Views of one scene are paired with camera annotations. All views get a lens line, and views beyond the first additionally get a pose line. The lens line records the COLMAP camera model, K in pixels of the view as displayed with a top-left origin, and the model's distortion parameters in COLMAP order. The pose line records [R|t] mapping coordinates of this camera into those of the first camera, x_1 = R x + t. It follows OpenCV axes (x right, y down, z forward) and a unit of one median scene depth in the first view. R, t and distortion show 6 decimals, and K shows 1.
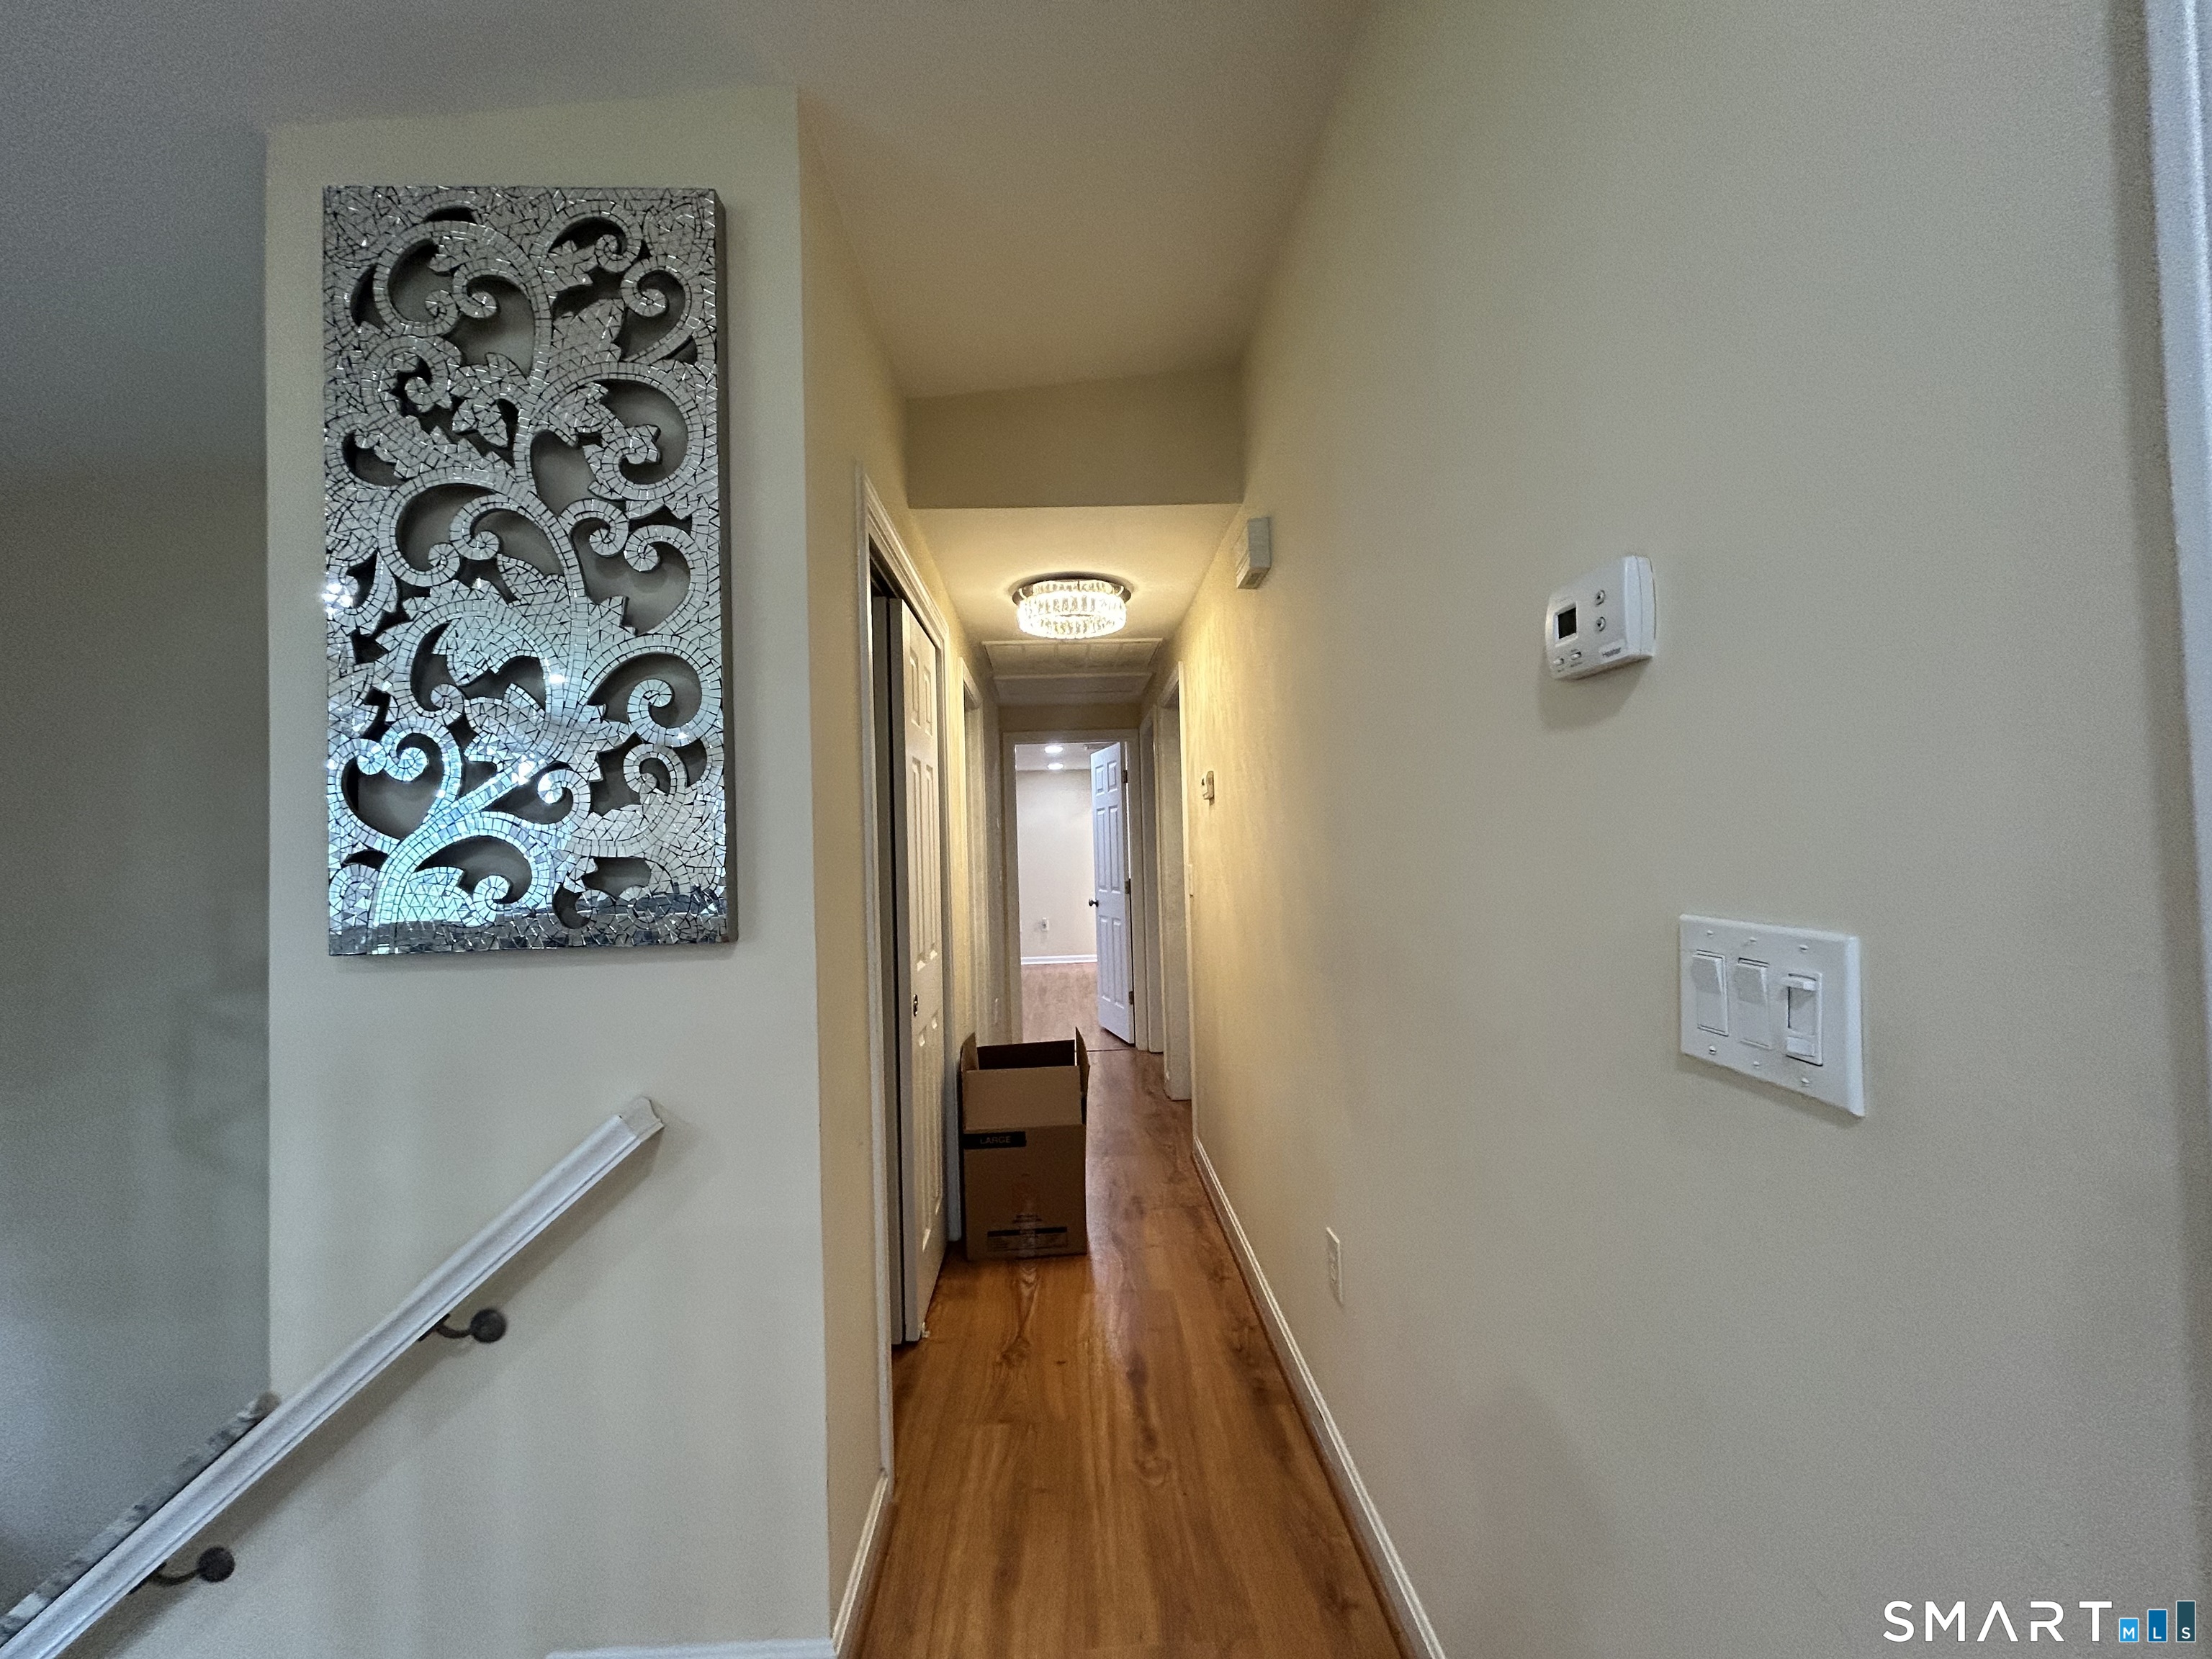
lens RADIAL K [[885.9, 0, 1107.3], [0, 885.9, 829.0], [0, 0, 1]] dist [0.000583, 0.000872]
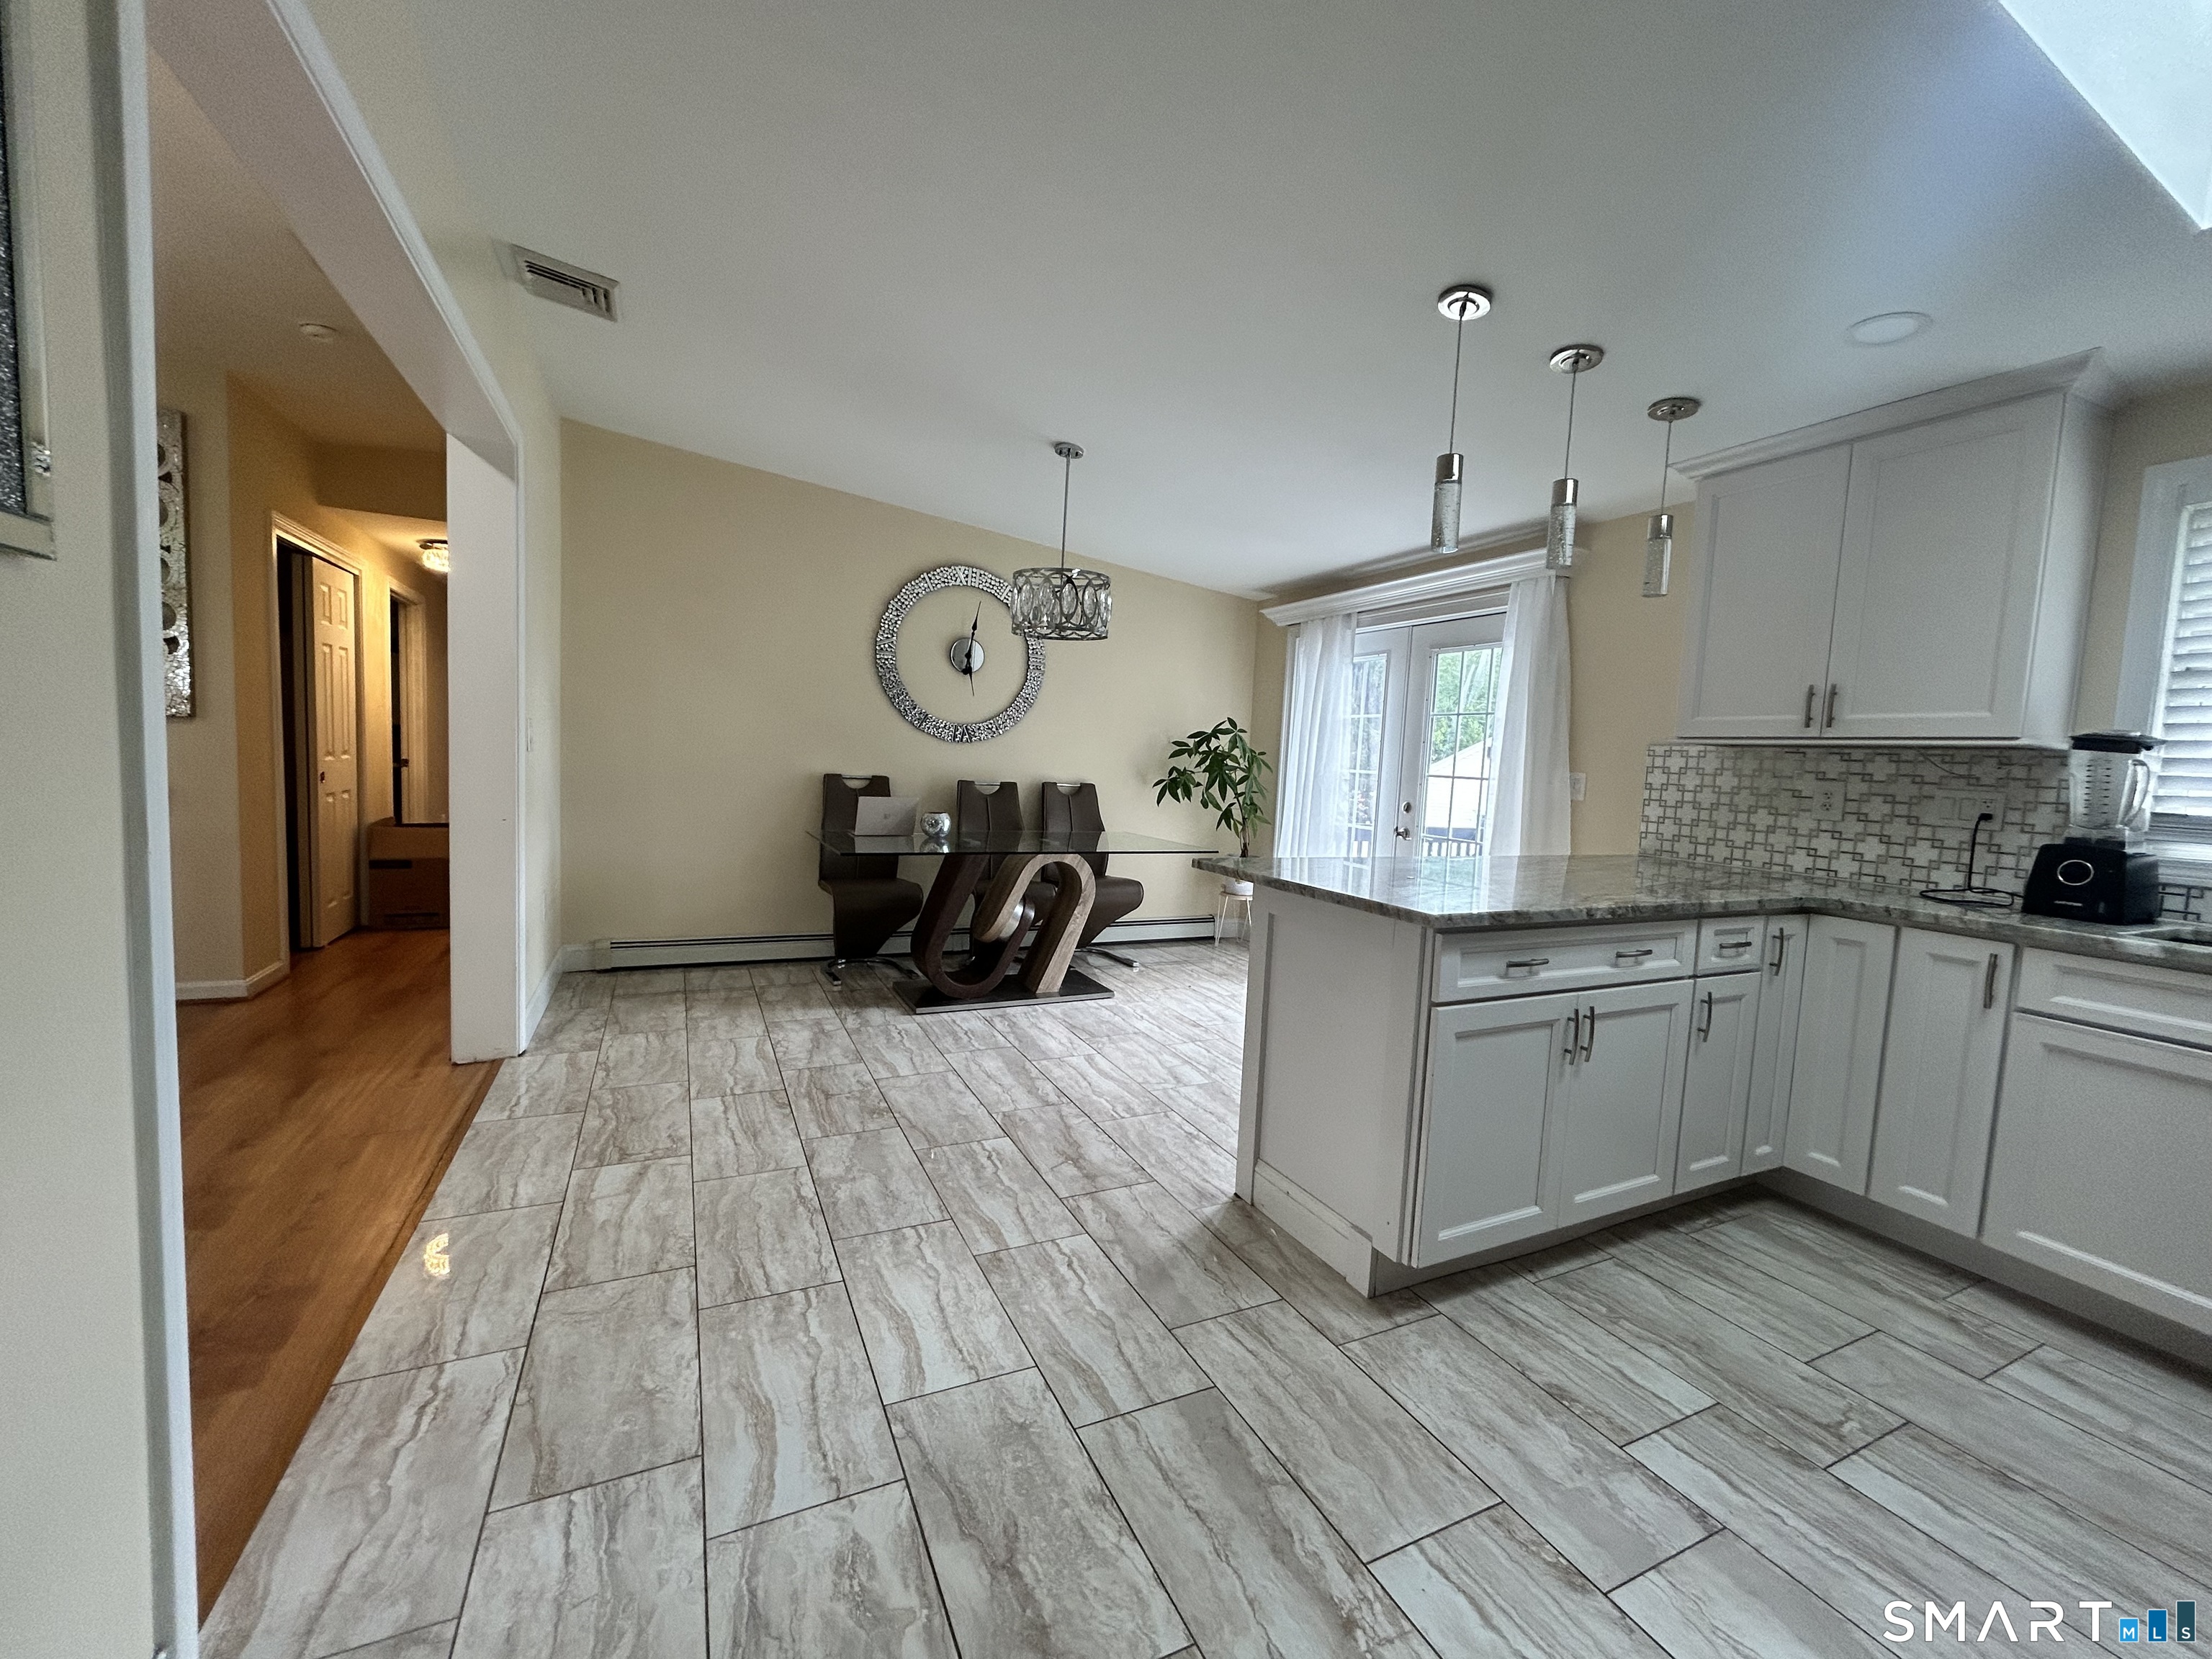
lens RADIAL K [[885.9, 0, 1105.2], [0, 885.9, 830.1], [0, 0, 1]] dist [0.000583, 0.000872]
pose [[0.919385, 0.044125, 0.390876, 1.027950], [-0.088595, 0.991385, 0.096470, -0.033801], [-0.383252, -0.123322, 0.915374, -2.438081]]
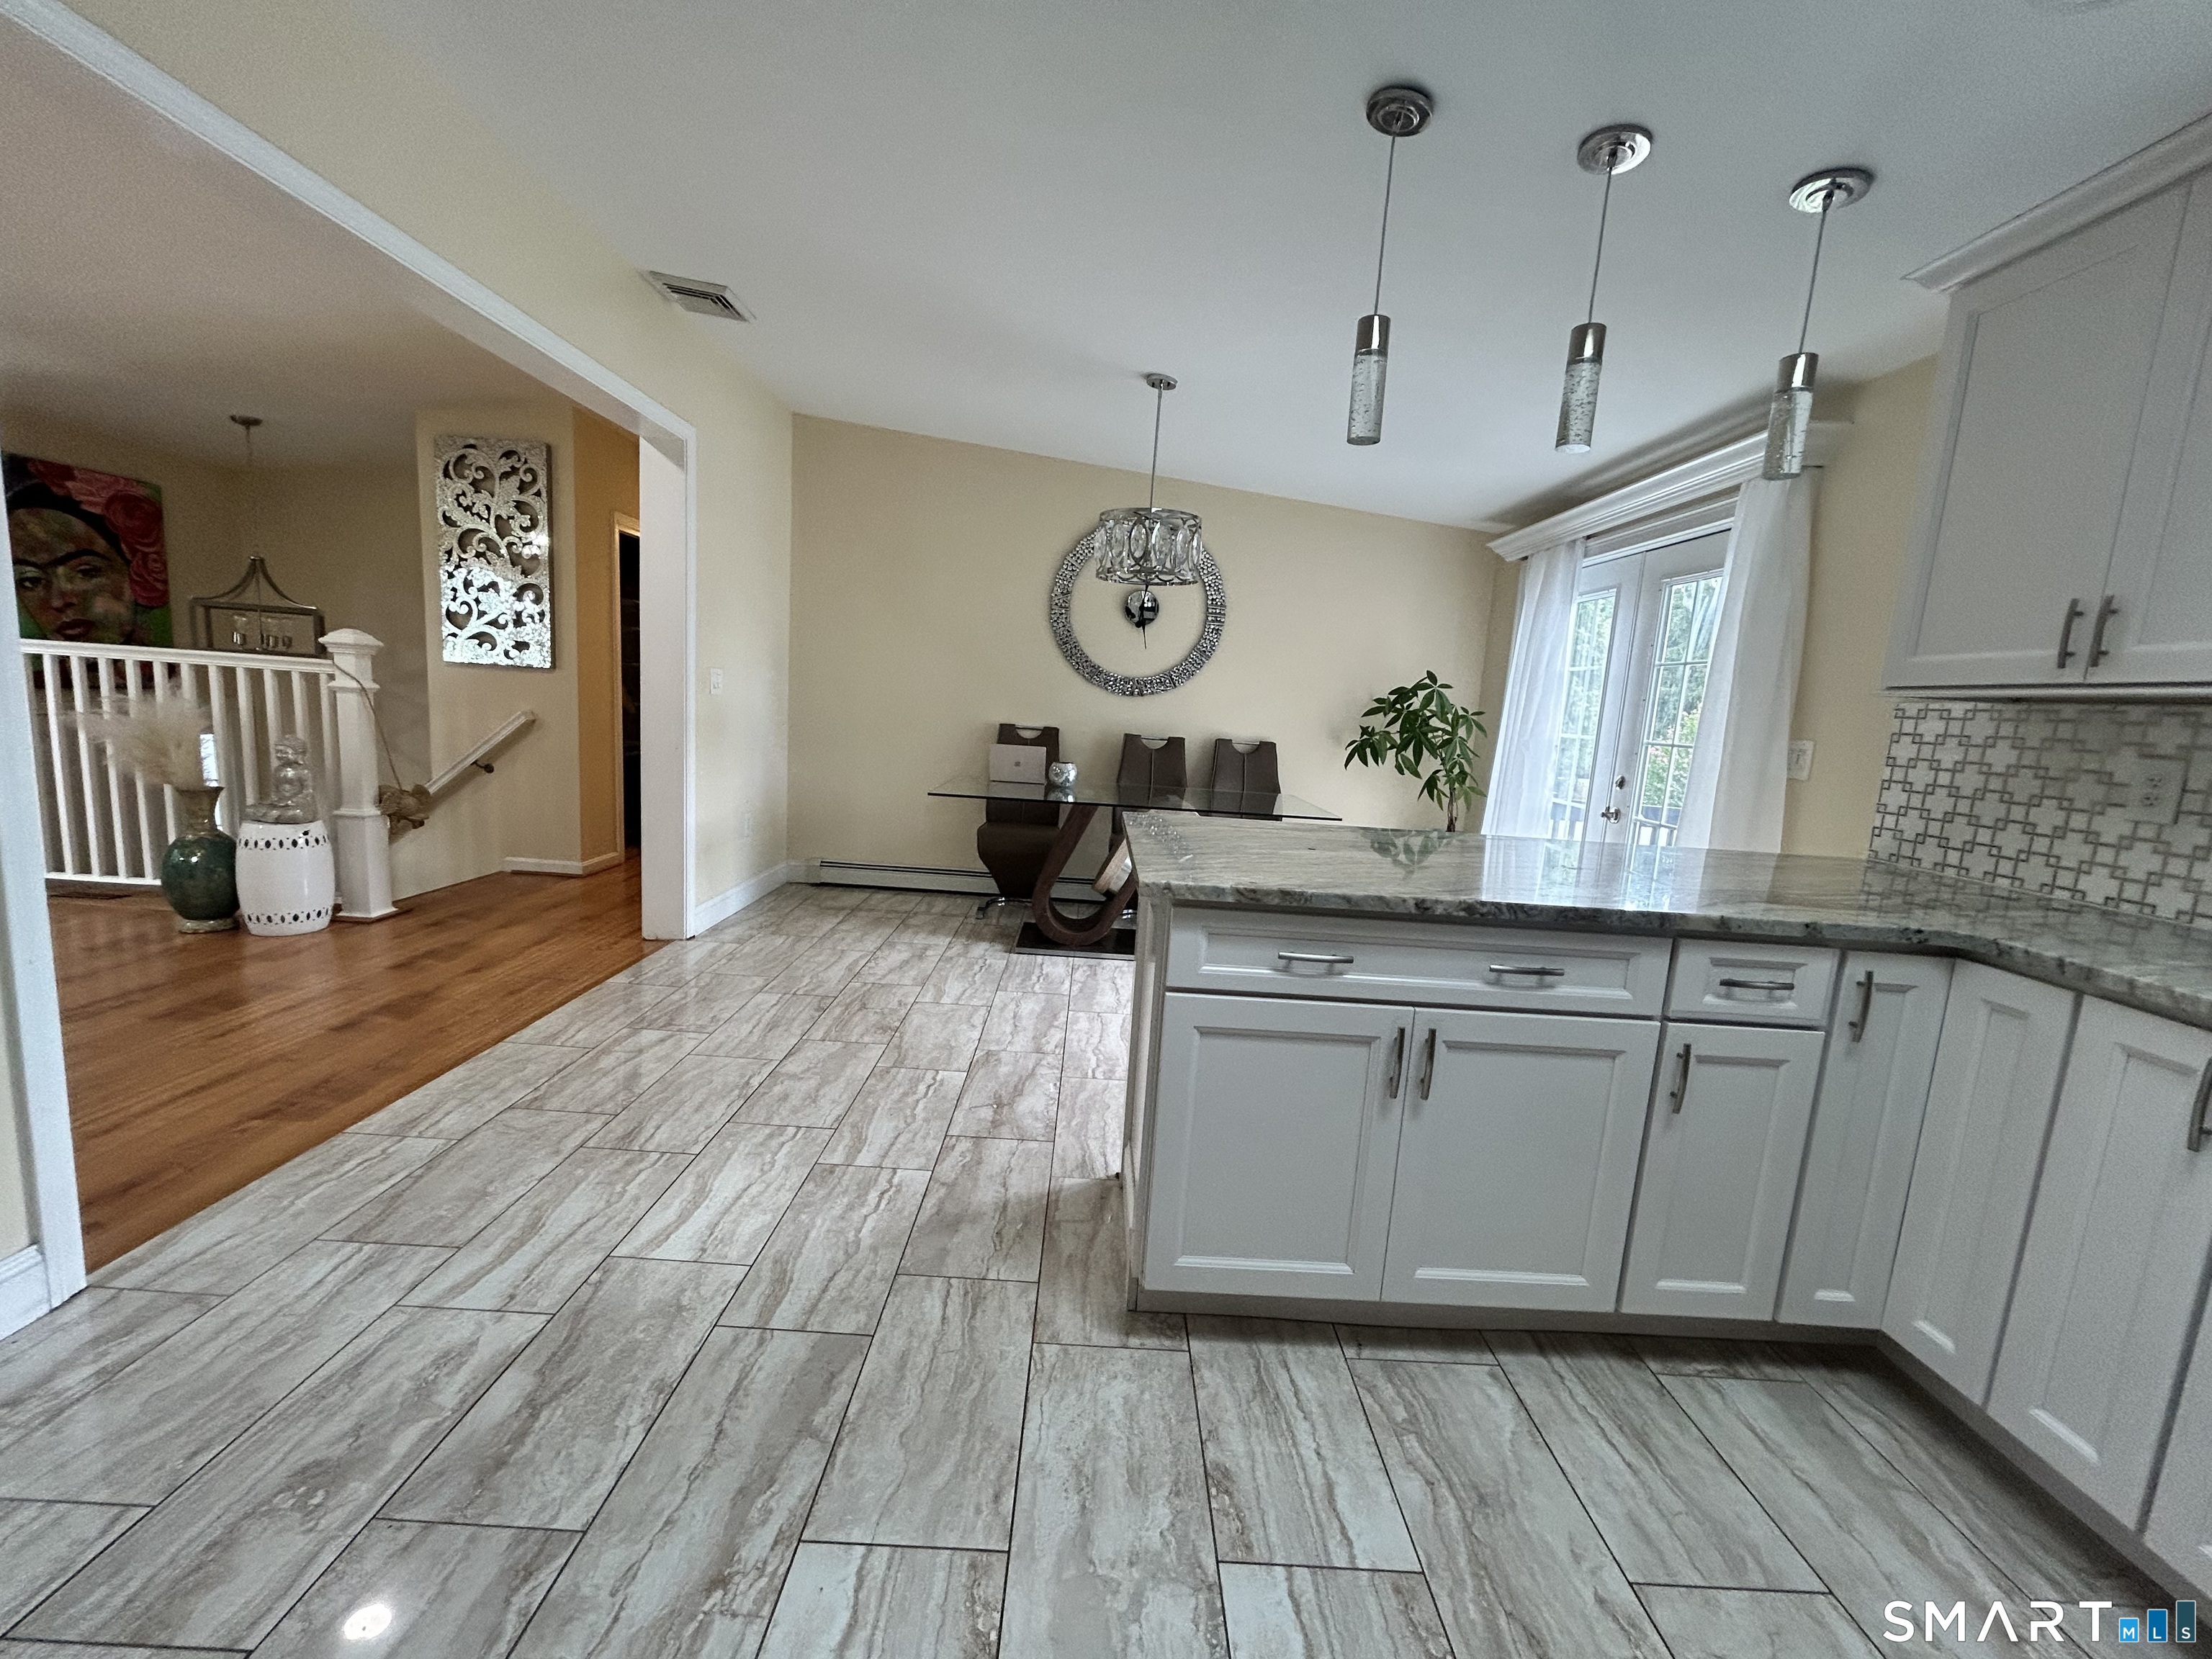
lens RADIAL K [[885.9, 0, 1112.1], [0, 885.9, 828.0], [0, 0, 1]] dist [0.000583, 0.000872]
pose [[0.994228, 0.102846, -0.030547, 1.994423], [-0.096070, 0.980182, 0.173247, -0.078849], [0.047759, -0.169312, 0.984405, -2.519062]]
